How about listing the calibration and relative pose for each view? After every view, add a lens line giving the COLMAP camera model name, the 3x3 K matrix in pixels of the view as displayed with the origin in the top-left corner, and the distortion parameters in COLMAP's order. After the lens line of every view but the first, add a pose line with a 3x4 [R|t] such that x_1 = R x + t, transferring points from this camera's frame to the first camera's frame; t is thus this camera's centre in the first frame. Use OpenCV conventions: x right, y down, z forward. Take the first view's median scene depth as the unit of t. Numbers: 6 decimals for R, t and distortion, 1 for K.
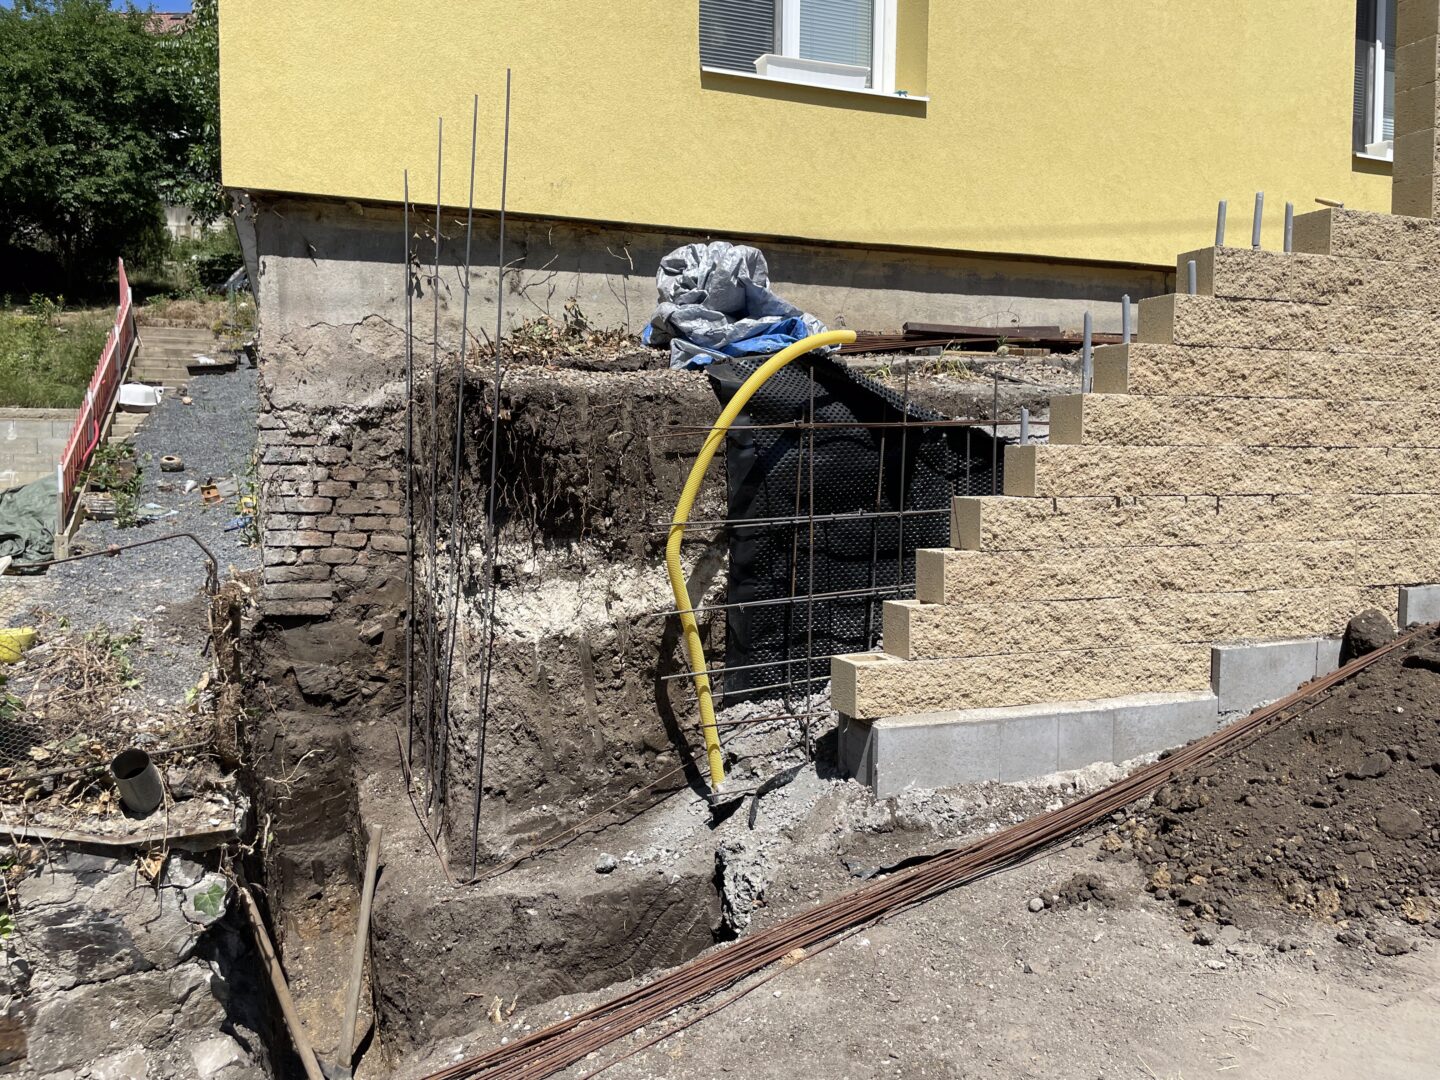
lens RADIAL K [[1097.9, 0, 717.7], [0, 1097.9, 529.9], [0, 0, 1]] dist [0.087442, -0.118206]
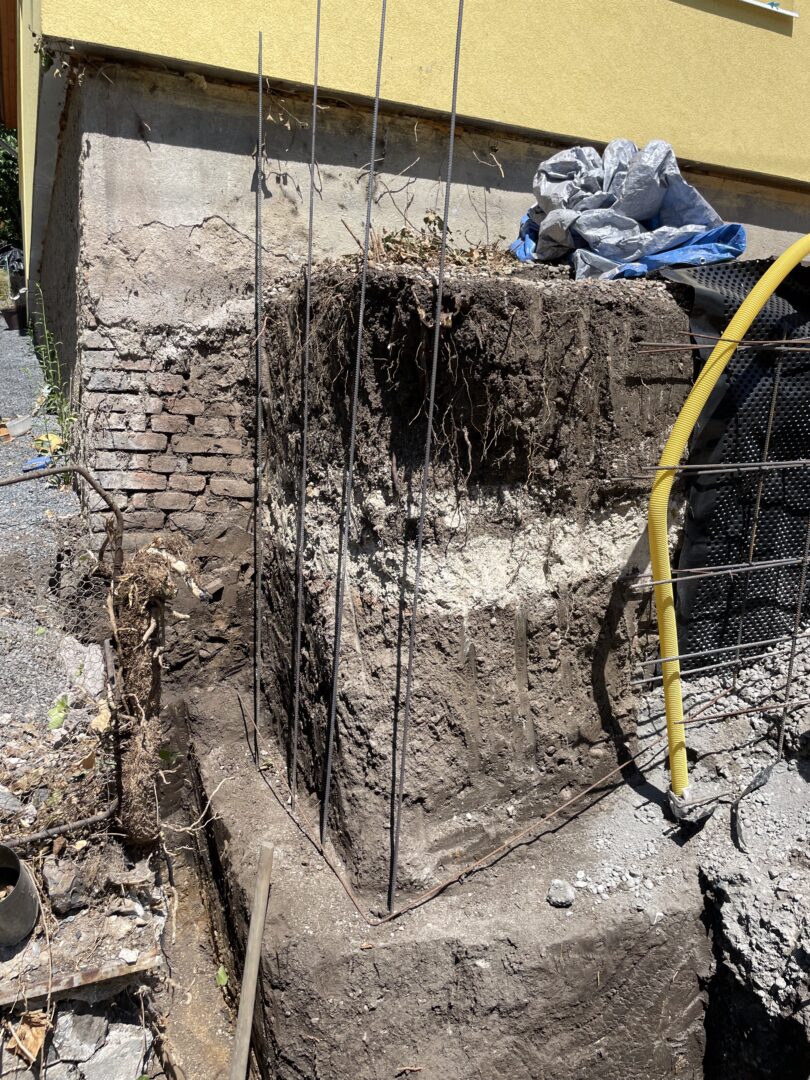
lens RADIAL K [[823.4, 0, 402.7], [0, 823.4, 535.2], [0, 0, 1]] dist [0.087442, -0.118206]
pose [[0.998186, 0.009055, 0.059526, -0.235884], [-0.013035, 0.997680, 0.066814, 0.004878], [-0.058783, -0.067469, 0.995988, 0.396844]]
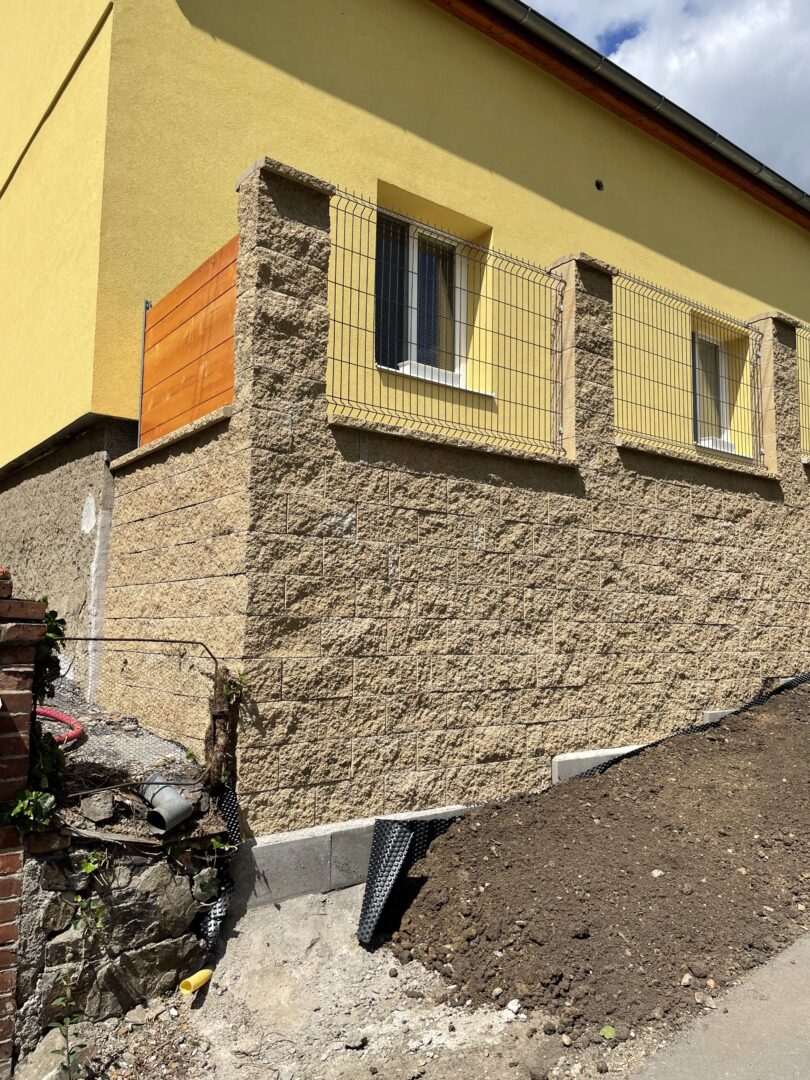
lens RADIAL K [[823.4, 0, 408.5], [0, 823.4, 539.8], [0, 0, 1]] dist [0.087442, -0.118206]
pose [[0.955818, 0.035411, 0.291820, -0.404022], [0.016511, 0.984684, -0.173566, 0.061029], [-0.293496, 0.170716, 0.940593, -0.142181]]
